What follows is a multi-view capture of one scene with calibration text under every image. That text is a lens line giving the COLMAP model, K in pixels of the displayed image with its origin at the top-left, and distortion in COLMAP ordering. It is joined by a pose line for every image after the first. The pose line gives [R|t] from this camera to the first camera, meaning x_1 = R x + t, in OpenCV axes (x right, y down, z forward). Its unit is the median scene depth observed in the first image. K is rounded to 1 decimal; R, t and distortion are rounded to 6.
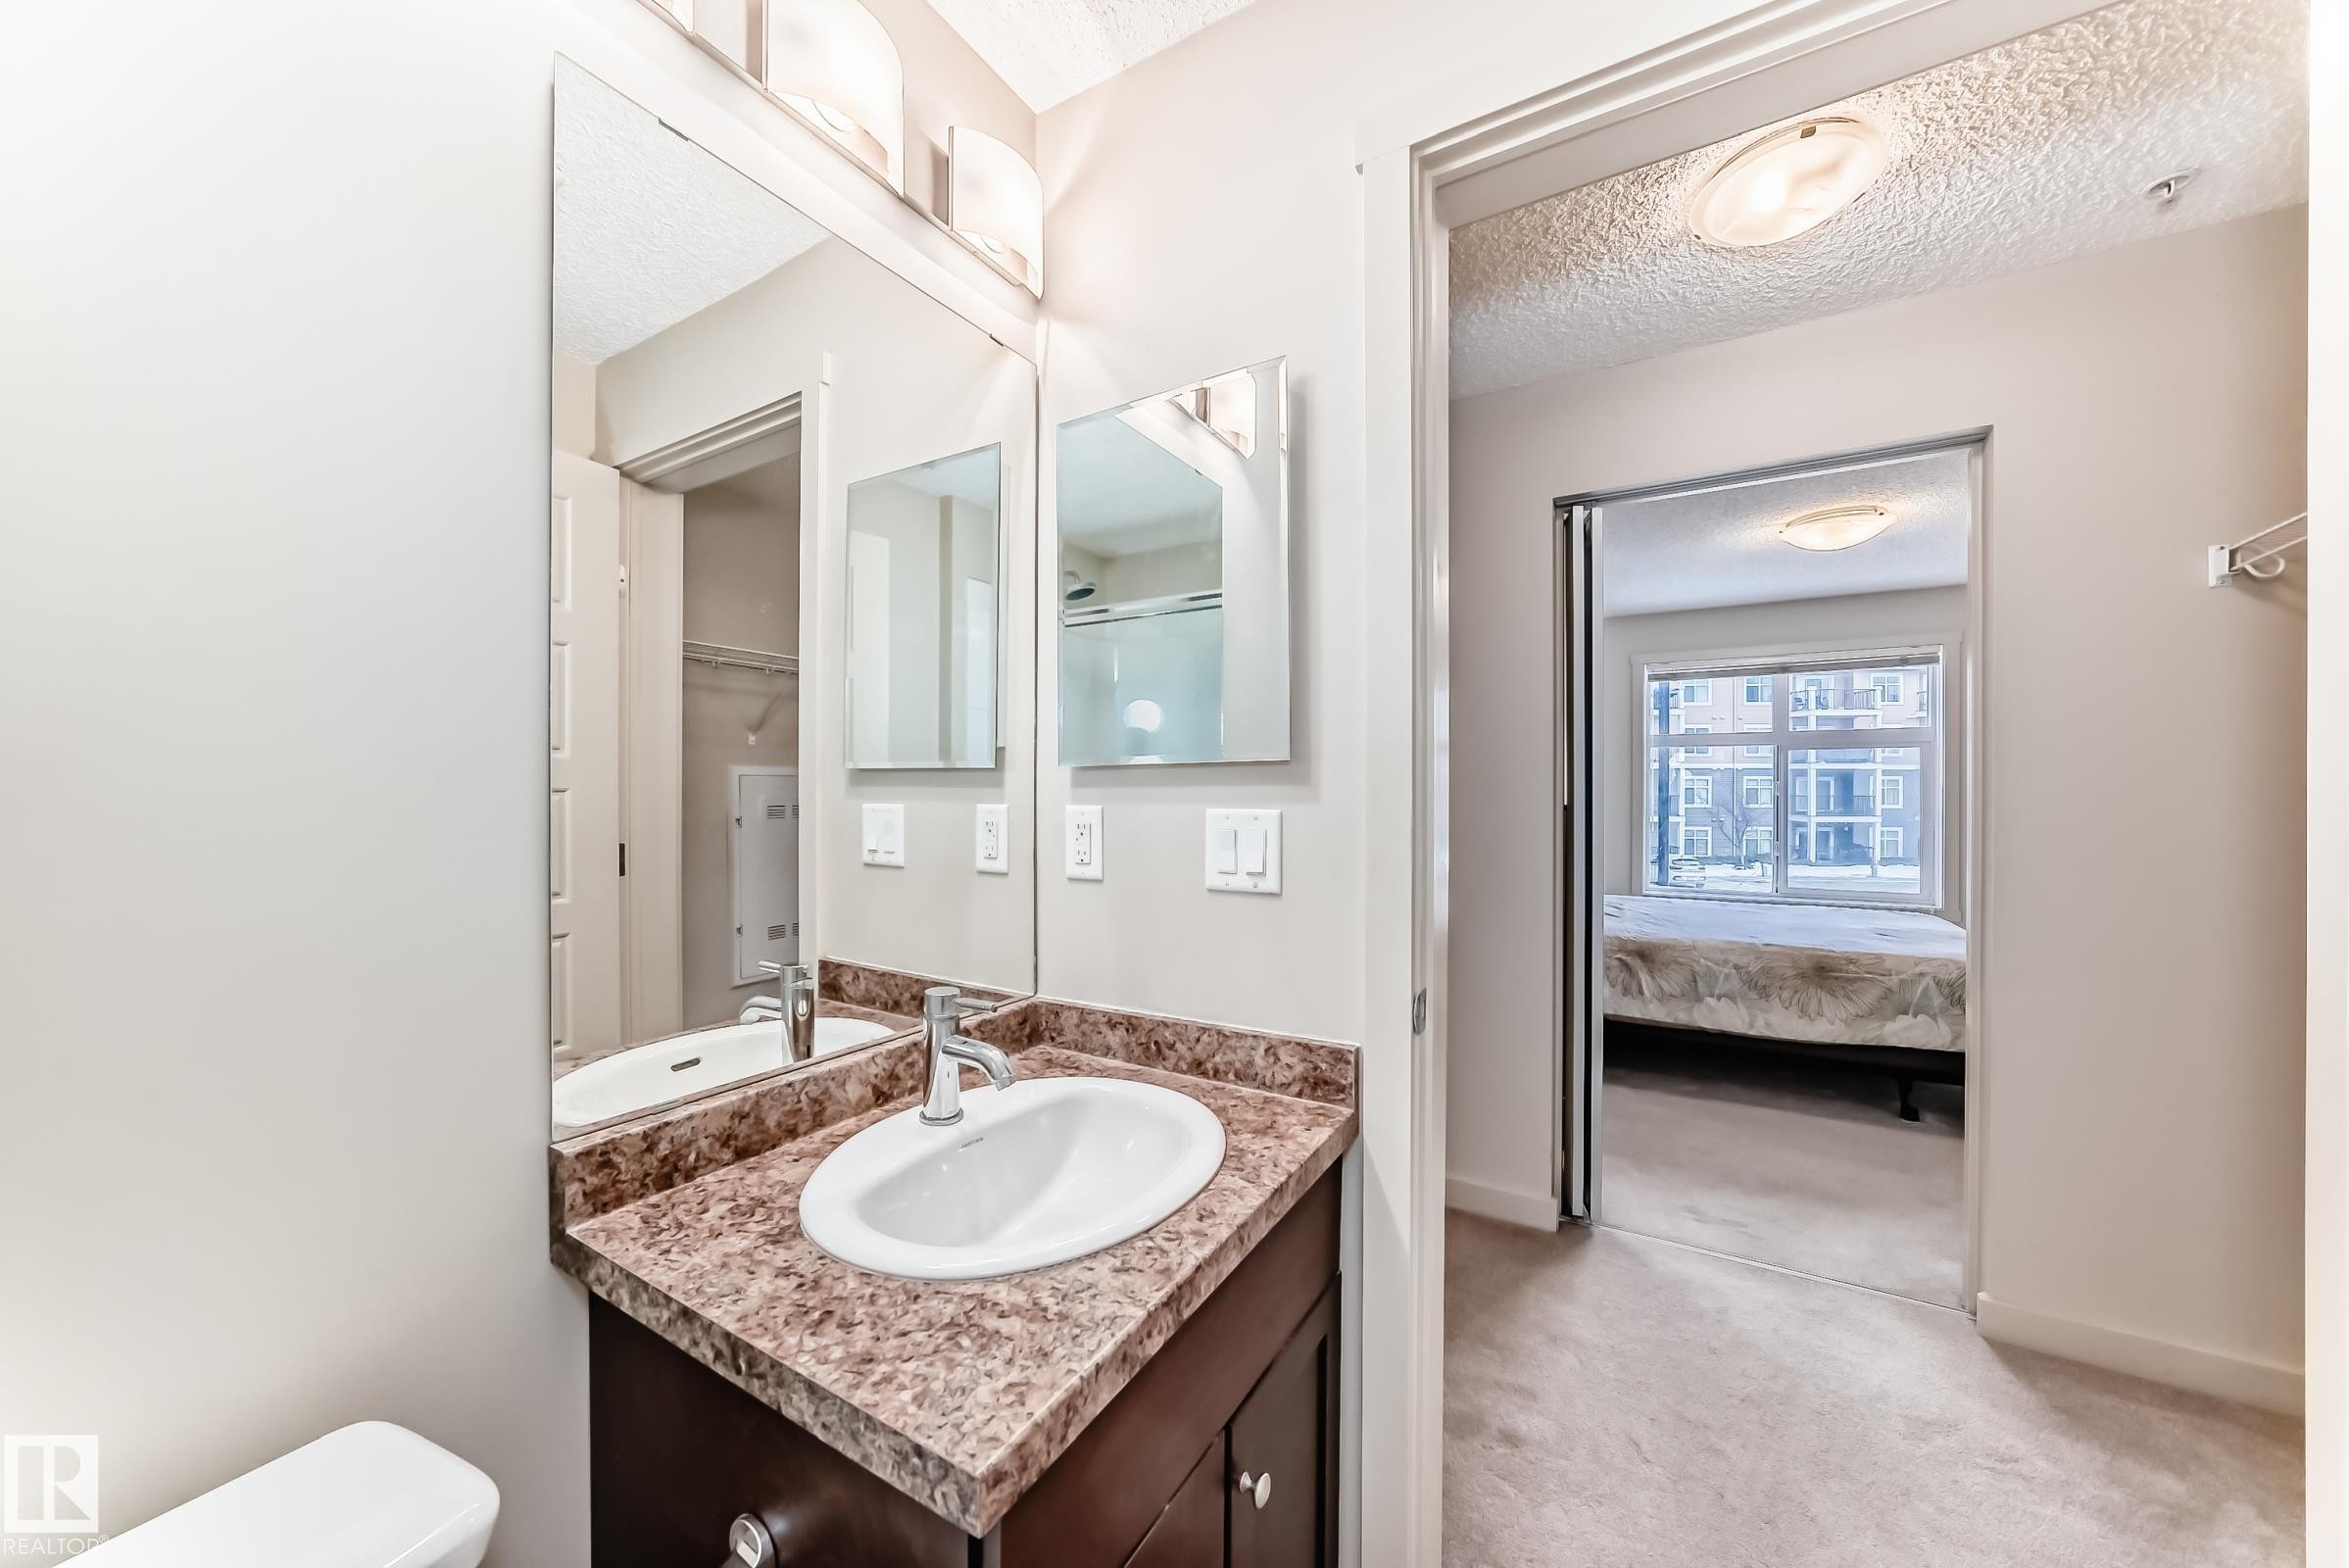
lens RADIAL K [[841.8, 0, 1176.8], [0, 841.8, 791.1], [0, 0, 1]] dist [-0.028304, 0.009560]
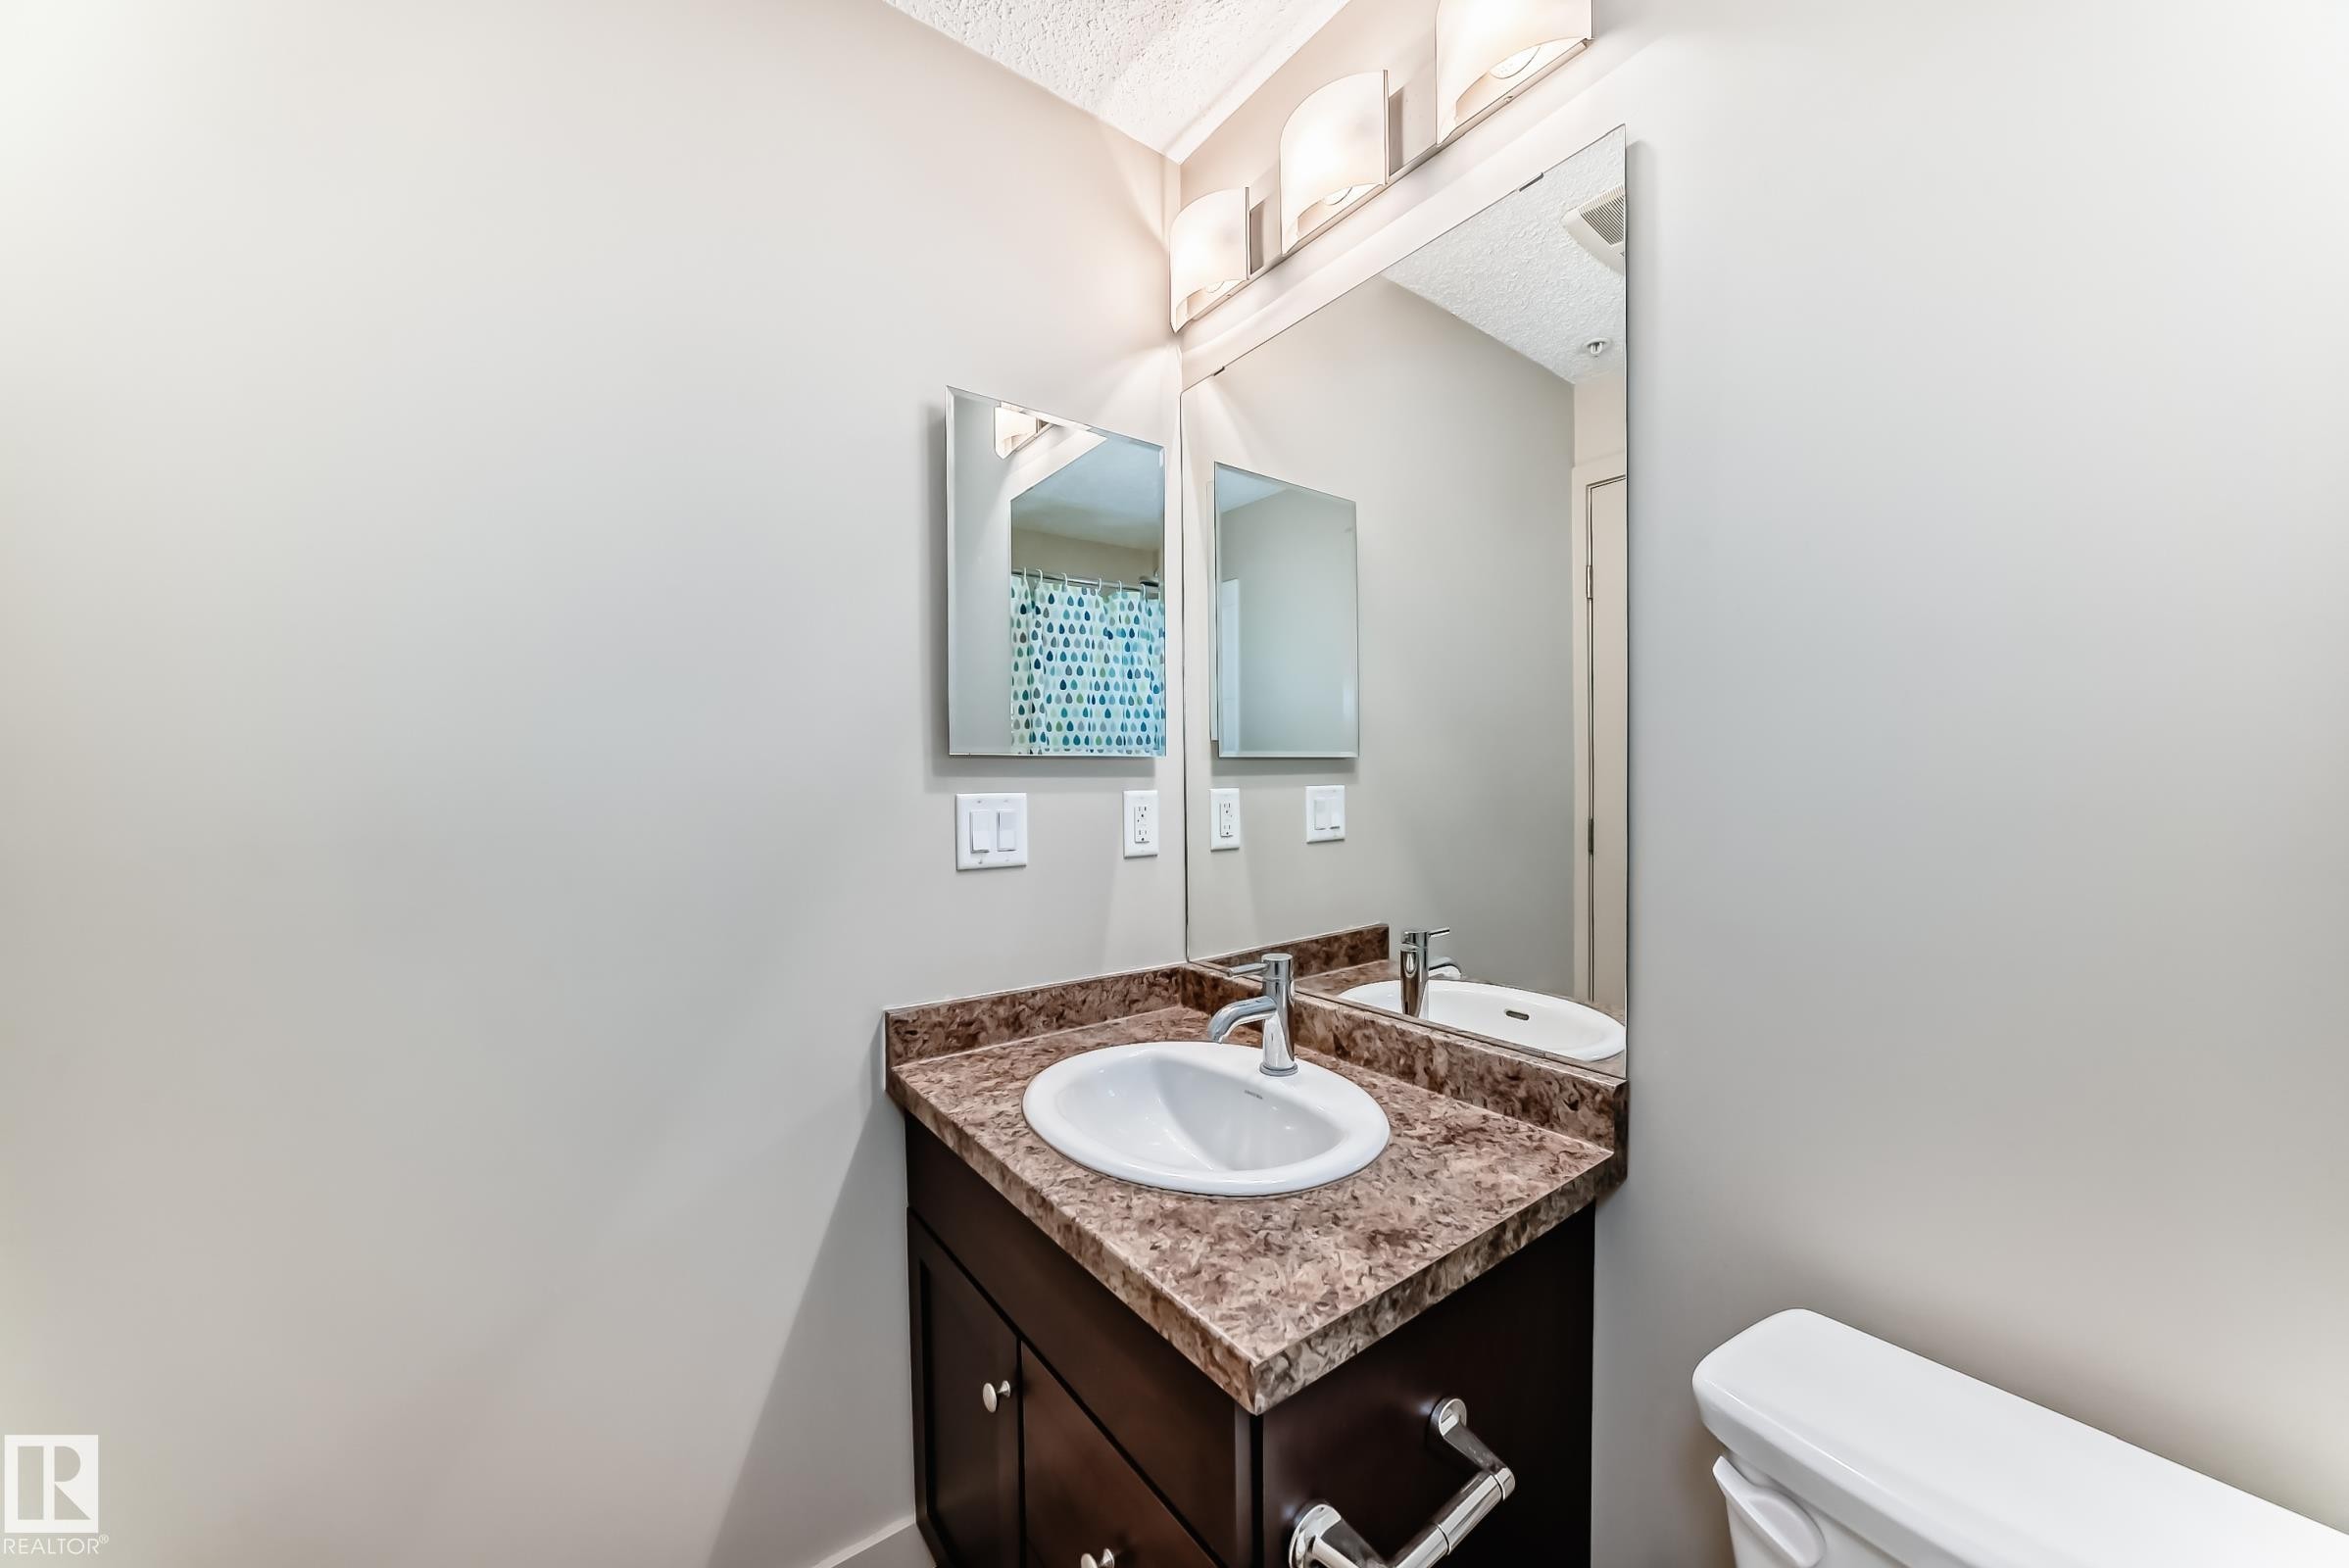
lens RADIAL K [[841.8, 0, 1176.8], [0, 841.8, 791.1], [0, 0, 1]] dist [-0.028304, 0.009560]
pose [[-0.384387, 0.016483, -0.923025, 0.799289], [0.015379, 0.999816, 0.011449, 0.002587], [0.923044, -0.009795, -0.384570, 1.286567]]
